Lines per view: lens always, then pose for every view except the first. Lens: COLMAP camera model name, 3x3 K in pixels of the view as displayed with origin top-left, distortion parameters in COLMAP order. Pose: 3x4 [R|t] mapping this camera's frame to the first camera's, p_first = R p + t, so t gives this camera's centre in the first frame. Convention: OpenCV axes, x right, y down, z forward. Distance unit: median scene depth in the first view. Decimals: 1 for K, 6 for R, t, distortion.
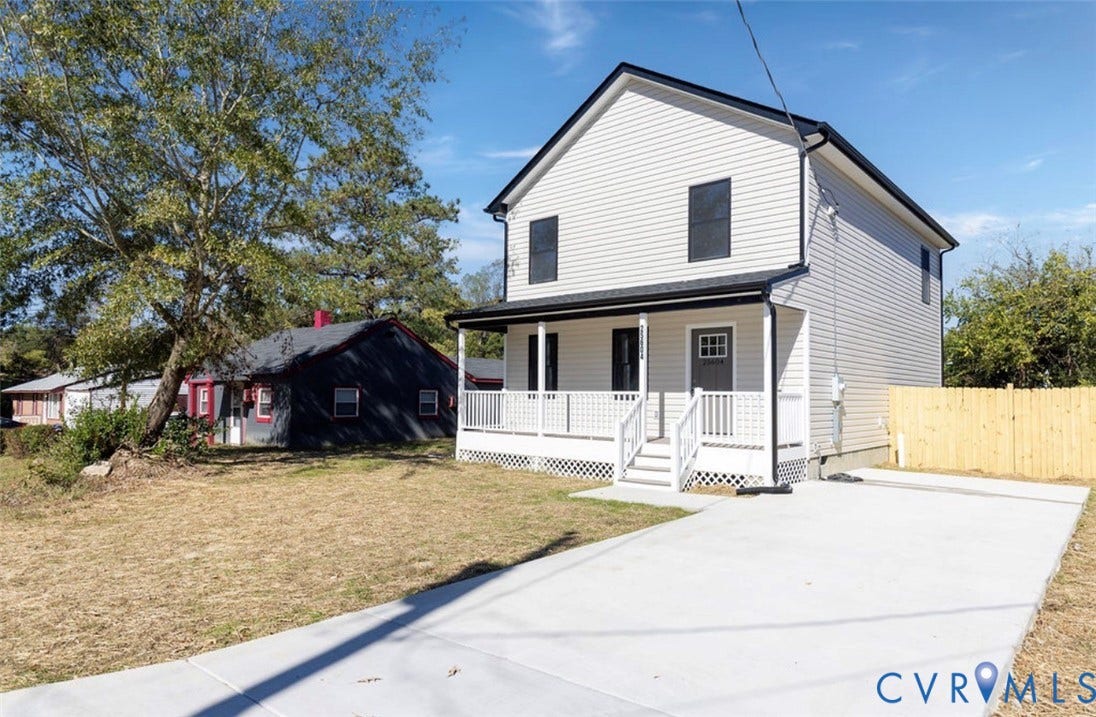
lens RADIAL K [[668.8, 0, 551.1], [0, 668.8, 368.1], [0, 0, 1]] dist [0.004352, 0.000311]
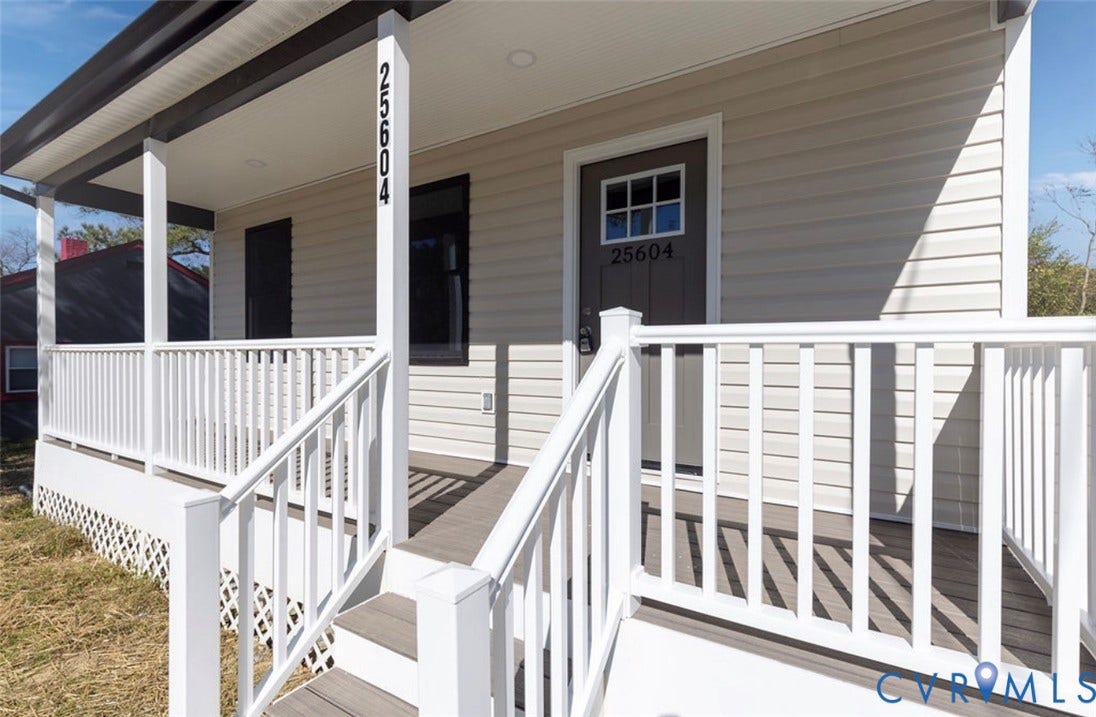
lens RADIAL K [[502.5, 0, 545.9], [0, 502.5, 360.0], [0, 0, 1]] dist [0.013103, 0.000250]
pose [[0.988311, -0.008778, 0.152199, 0.148048], [0.001295, 0.998788, 0.049197, 0.031219], [-0.152446, -0.048425, 0.987125, 0.721571]]
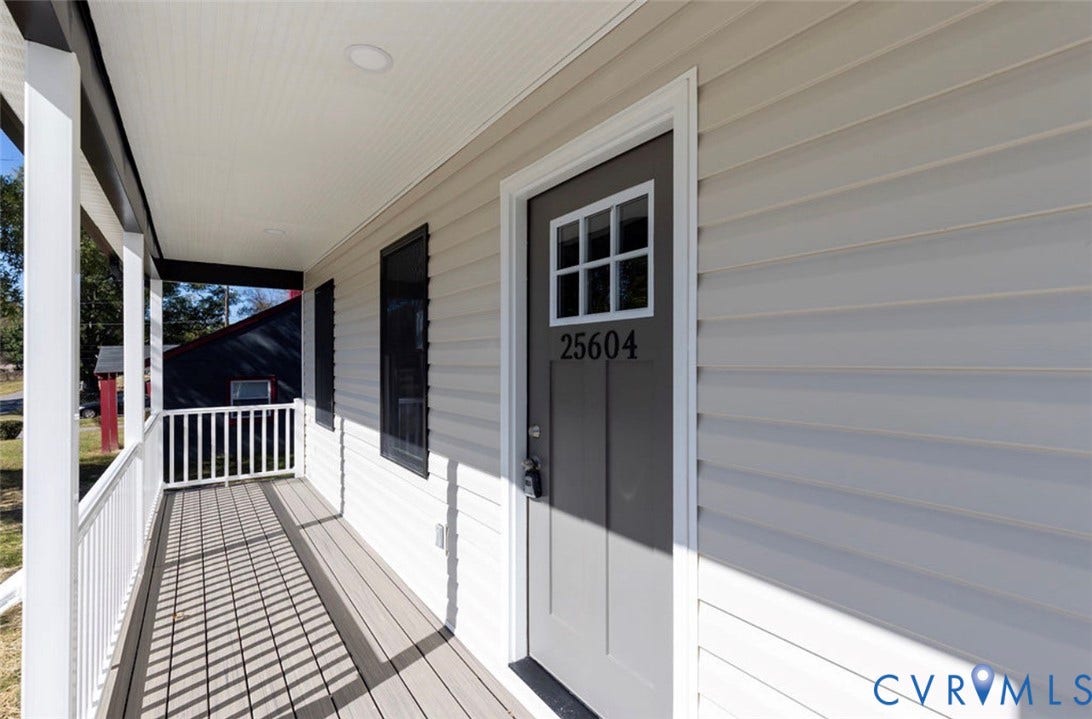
lens RADIAL K [[500.6, 0, 543.9], [0, 500.6, 361.0], [0, 0, 1]] dist [0.013103, 0.000250]
pose [[0.970524, -0.010660, -0.240767, 0.252118], [0.019635, 0.999198, 0.034910, -0.009911], [0.240202, -0.038609, 0.969955, 0.822616]]
